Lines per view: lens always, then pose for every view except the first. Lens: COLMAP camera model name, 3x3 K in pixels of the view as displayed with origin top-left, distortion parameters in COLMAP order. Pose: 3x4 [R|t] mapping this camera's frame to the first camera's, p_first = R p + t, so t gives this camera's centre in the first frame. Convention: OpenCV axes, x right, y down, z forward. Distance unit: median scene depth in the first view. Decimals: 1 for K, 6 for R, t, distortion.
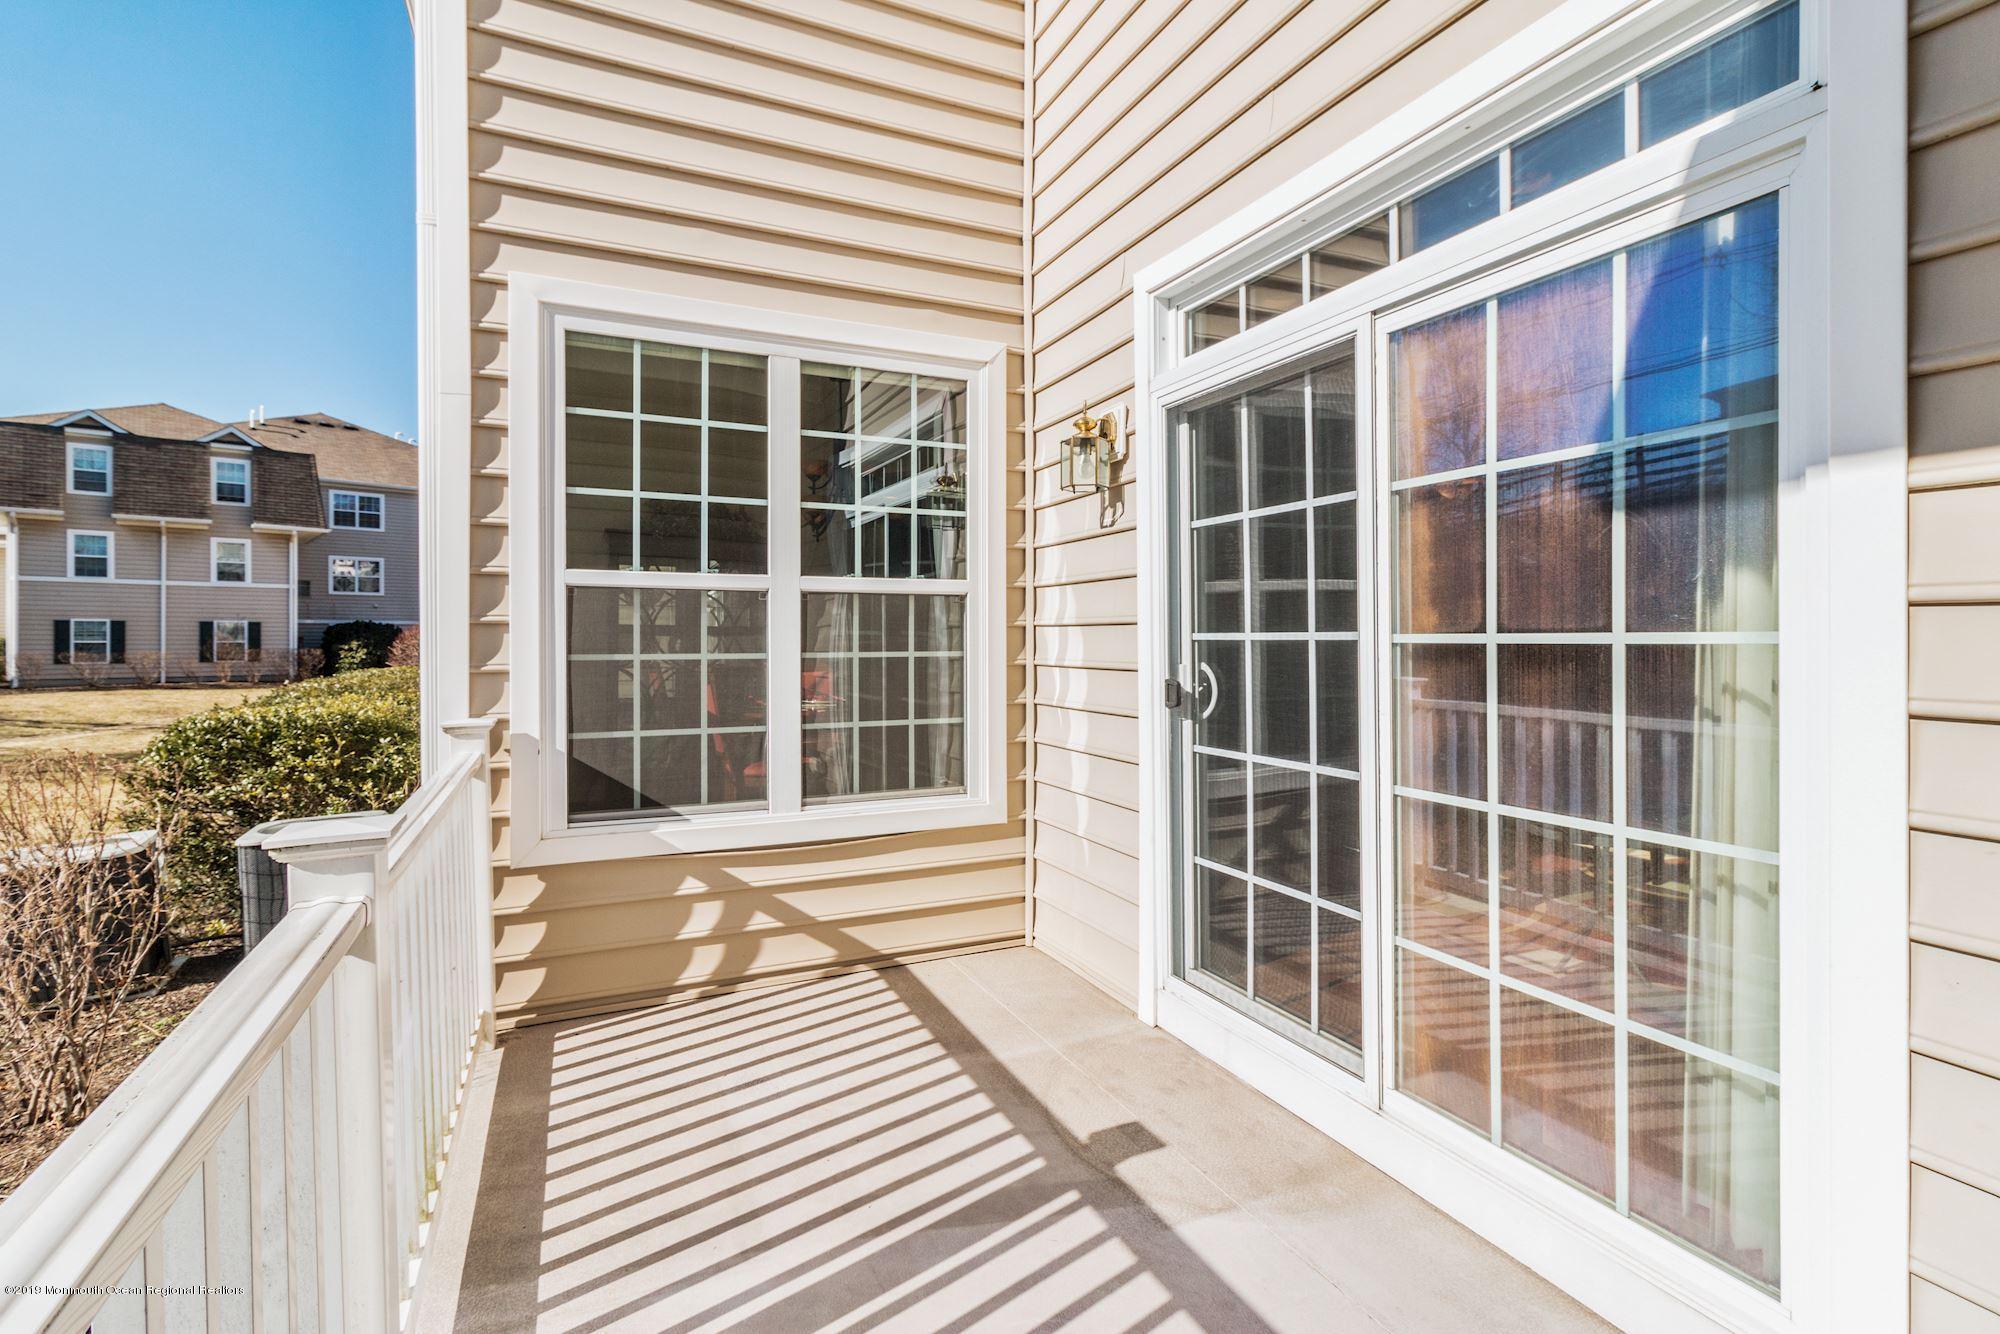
lens RADIAL K [[918.5, 0, 1006.1], [0, 918.5, 641.5], [0, 0, 1]] dist [0.008071, -0.010149]
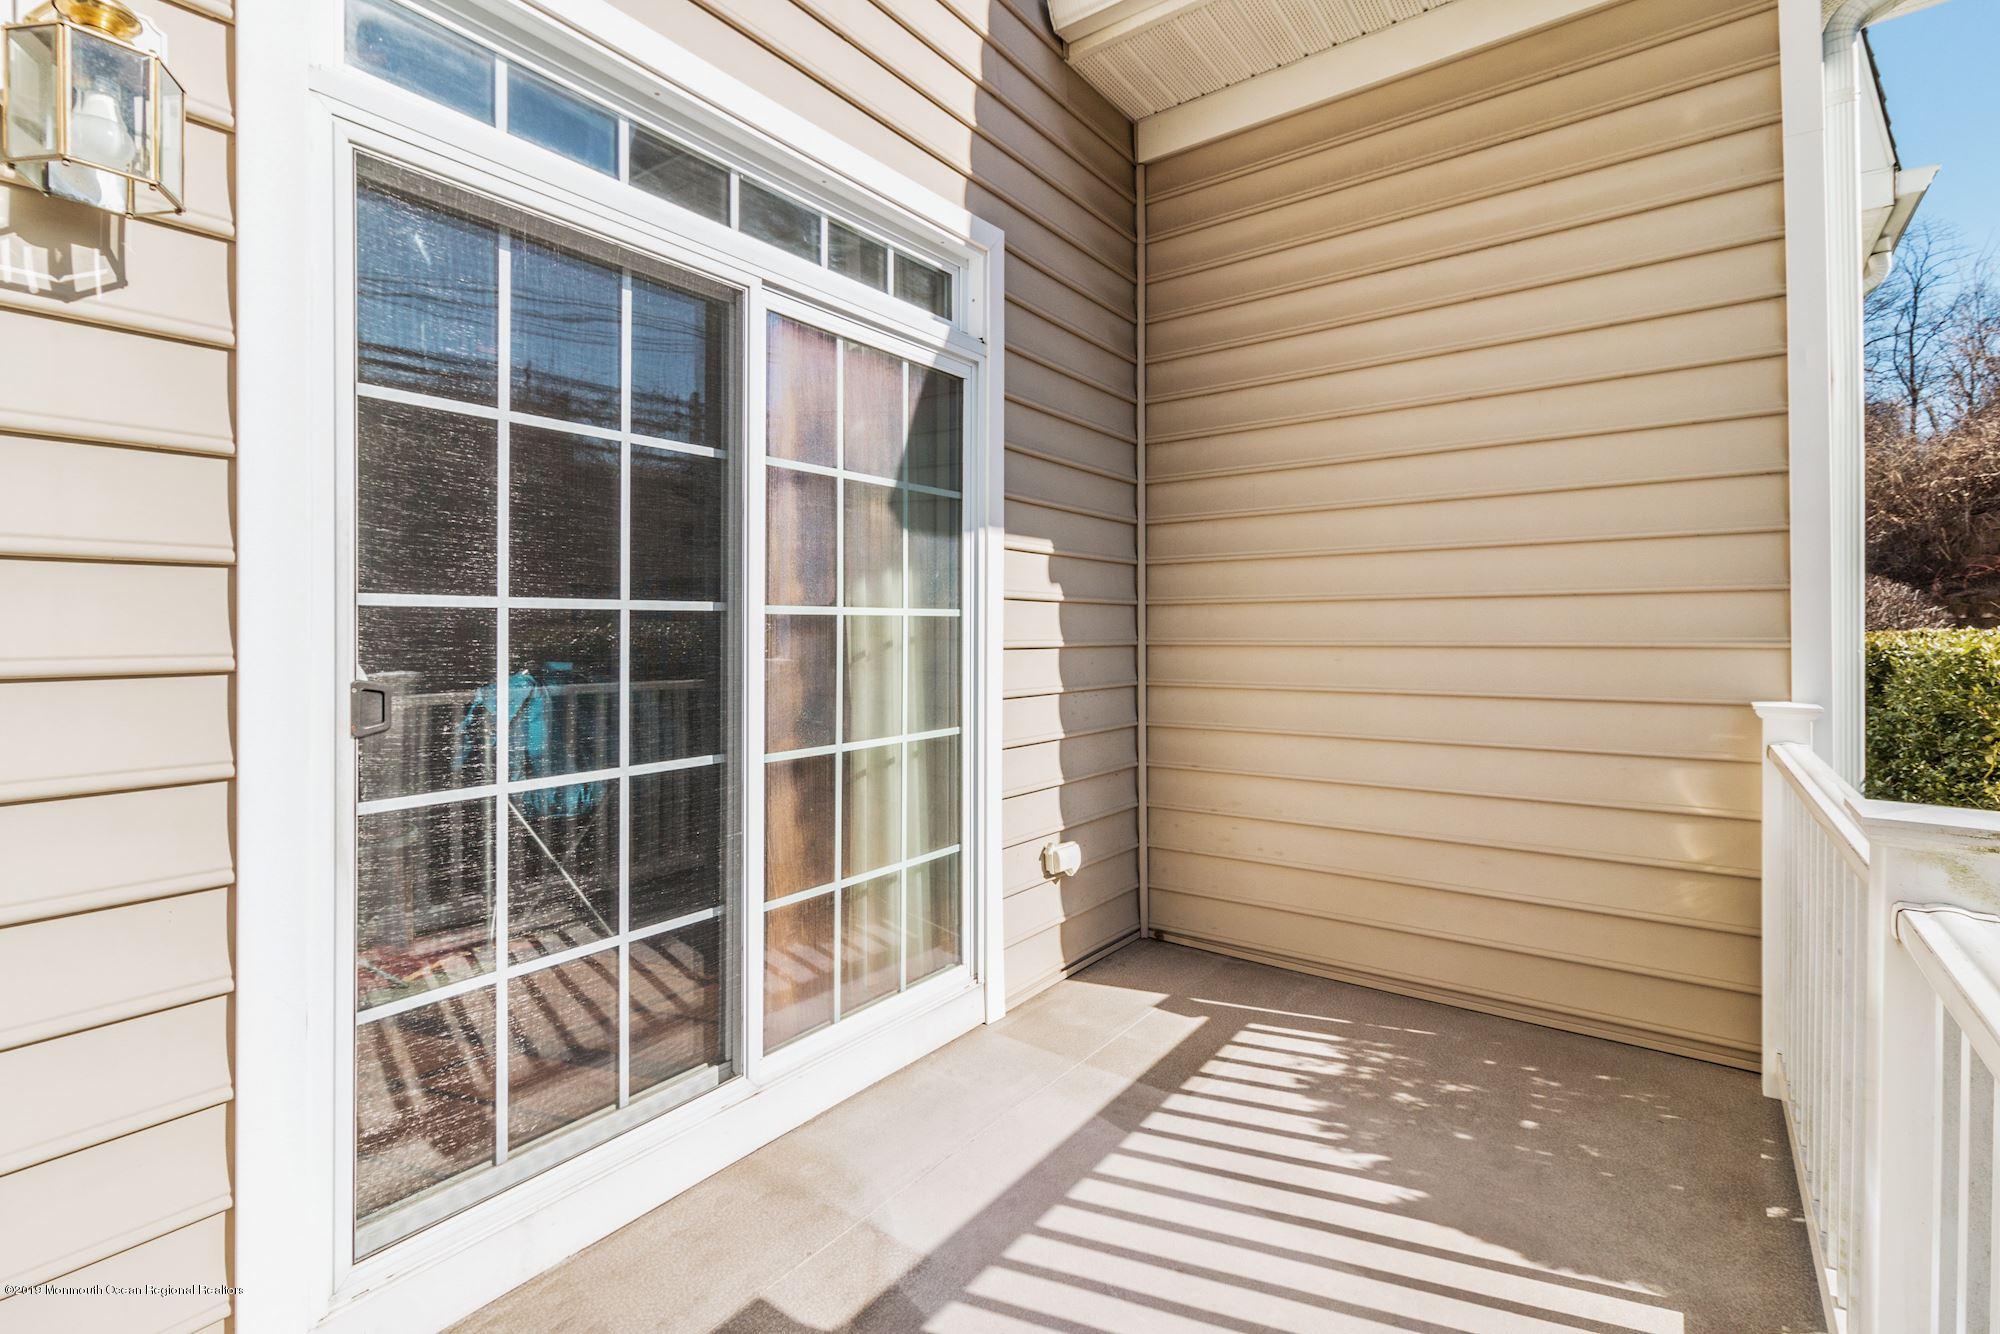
lens RADIAL K [[902.1, 0, 1005.6], [0, 902.1, 628.1], [0, 0, 1]] dist [0.009704, -0.017806]
pose [[-0.489689, -0.012371, 0.871810, -0.826863], [-0.003147, 0.999918, 0.012422, 0.006075], [-0.871892, 0.003340, -0.489687, 1.790626]]
